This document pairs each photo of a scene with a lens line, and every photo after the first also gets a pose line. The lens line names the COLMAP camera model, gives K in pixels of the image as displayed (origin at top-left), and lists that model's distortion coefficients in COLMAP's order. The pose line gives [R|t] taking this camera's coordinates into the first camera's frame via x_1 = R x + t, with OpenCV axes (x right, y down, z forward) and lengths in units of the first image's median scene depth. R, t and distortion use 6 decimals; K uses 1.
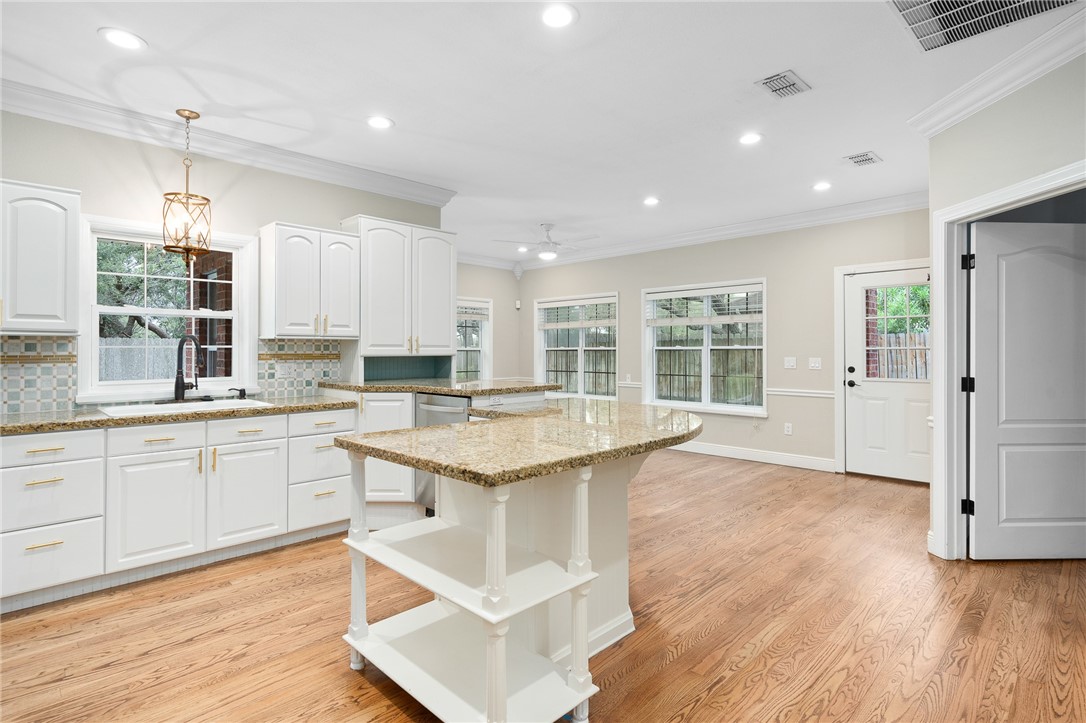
lens RADIAL K [[540.7, 0, 539.7], [0, 540.7, 351.1], [0, 0, 1]] dist [-0.003263, 0.001284]
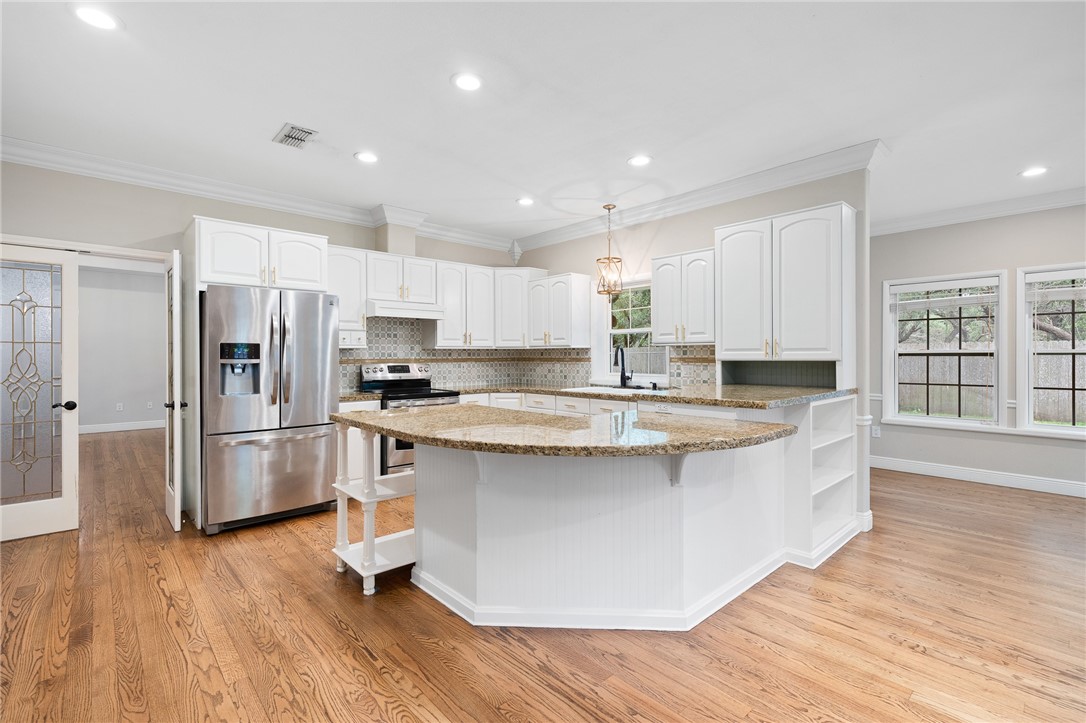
lens RADIAL K [[494.4, 0, 541.7], [0, 494.4, 360.0], [0, 0, 1]] dist [0.000242, -0.000031]
pose [[-0.042876, 0.009091, -0.999039, 0.841533], [0.000956, 0.999959, 0.009058, -0.000261], [0.999080, -0.000566, -0.042883, 0.886569]]
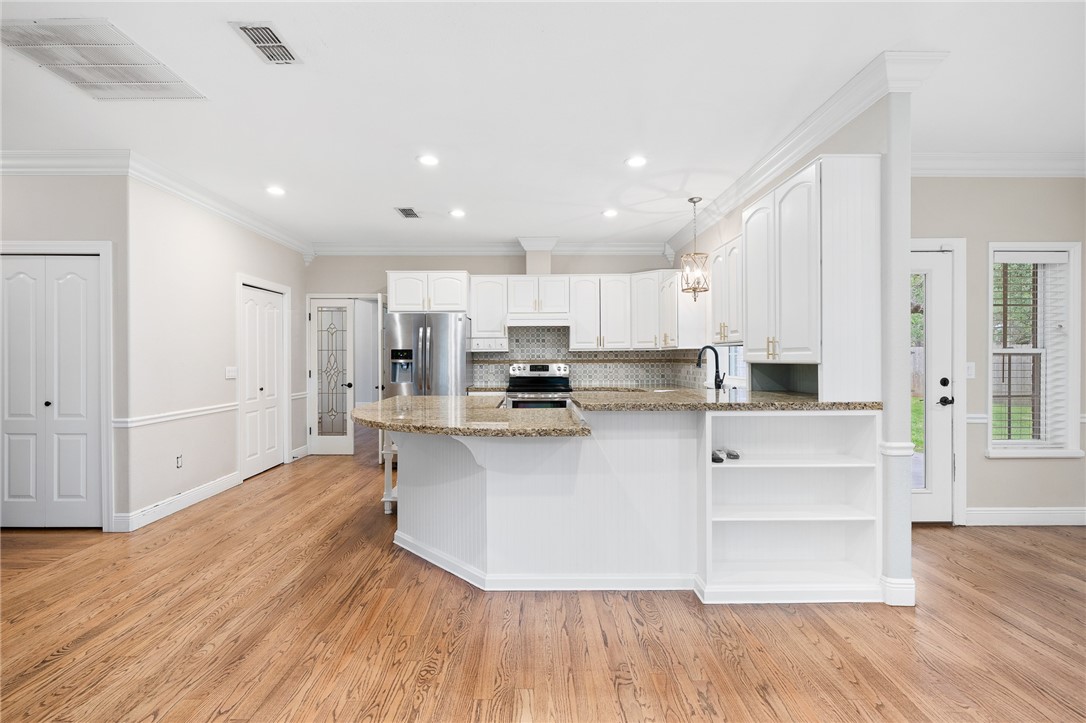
lens RADIAL K [[494.4, 0, 540.1], [0, 494.4, 360.9], [0, 0, 1]] dist [0.000242, -0.000031]
pose [[-0.702865, 0.007352, -0.711286, 0.656396], [0.002840, 0.999968, 0.007529, -0.000250], [0.711318, 0.003272, -0.702863, 1.712139]]
